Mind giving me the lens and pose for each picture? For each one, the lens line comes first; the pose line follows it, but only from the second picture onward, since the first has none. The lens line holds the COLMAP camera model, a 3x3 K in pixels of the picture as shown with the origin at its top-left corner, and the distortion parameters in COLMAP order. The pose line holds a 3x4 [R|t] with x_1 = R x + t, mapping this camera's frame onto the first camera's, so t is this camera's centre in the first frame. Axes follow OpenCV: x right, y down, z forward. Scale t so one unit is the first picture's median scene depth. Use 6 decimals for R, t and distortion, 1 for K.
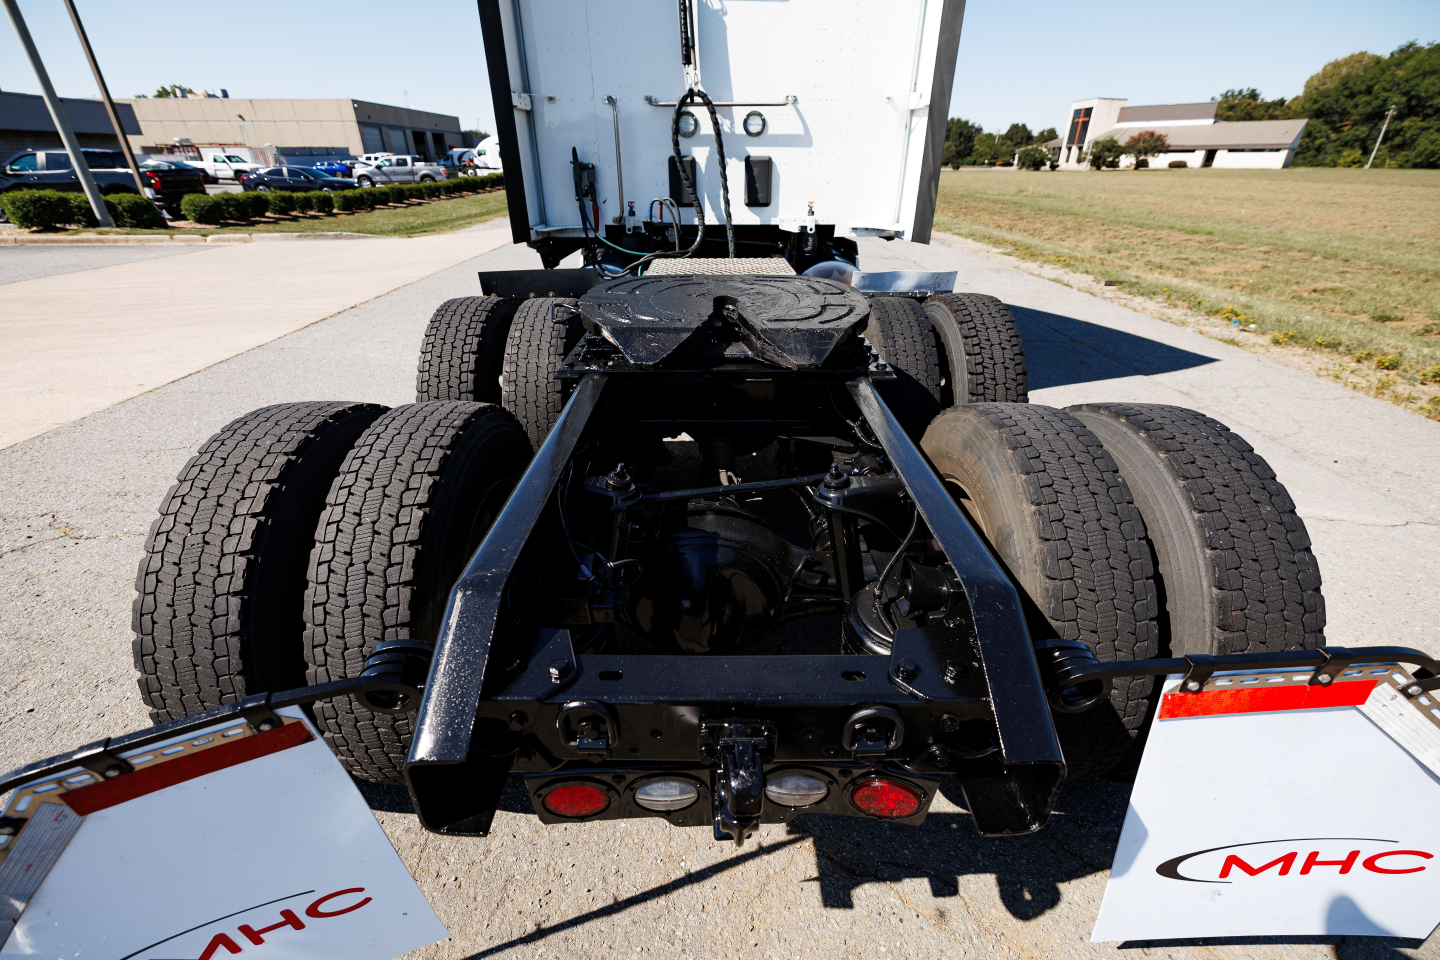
lens RADIAL K [[585.1, 0, 719.7], [0, 585.1, 478.5], [0, 0, 1]] dist [0.001551, 0.000069]
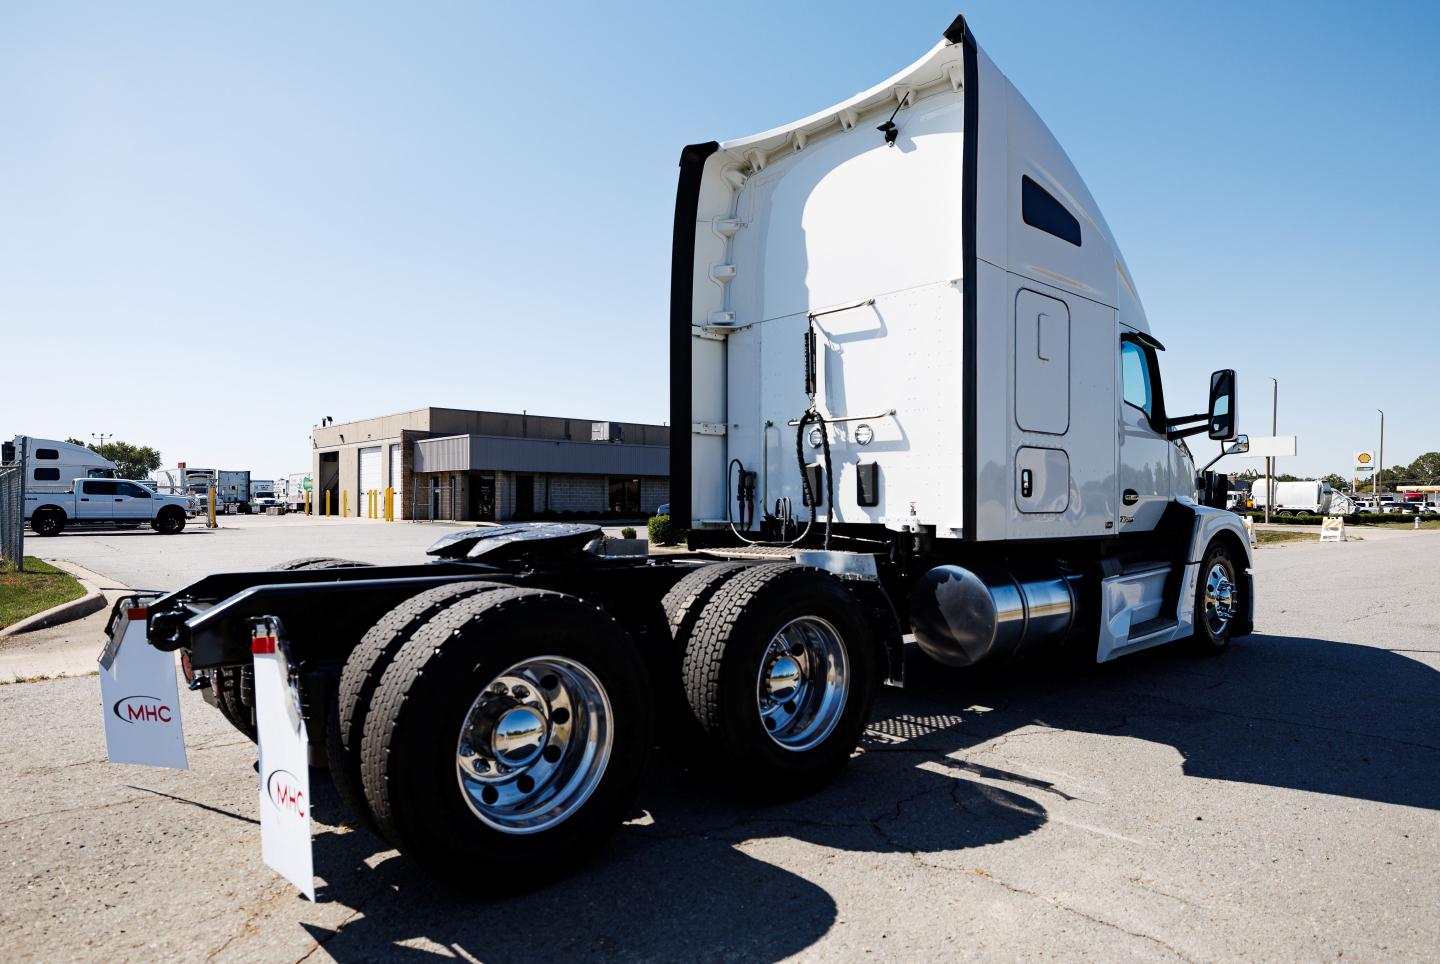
lens RADIAL K [[863.4, 0, 720.1], [0, 863.4, 494.2], [0, 0, 1]] dist [0.003458, 0.000166]
pose [[0.685876, -0.006196, -0.727692, 0.949458], [-0.342218, 0.879749, -0.330044, 0.078467], [0.642231, 0.475398, 0.601278, -0.035635]]
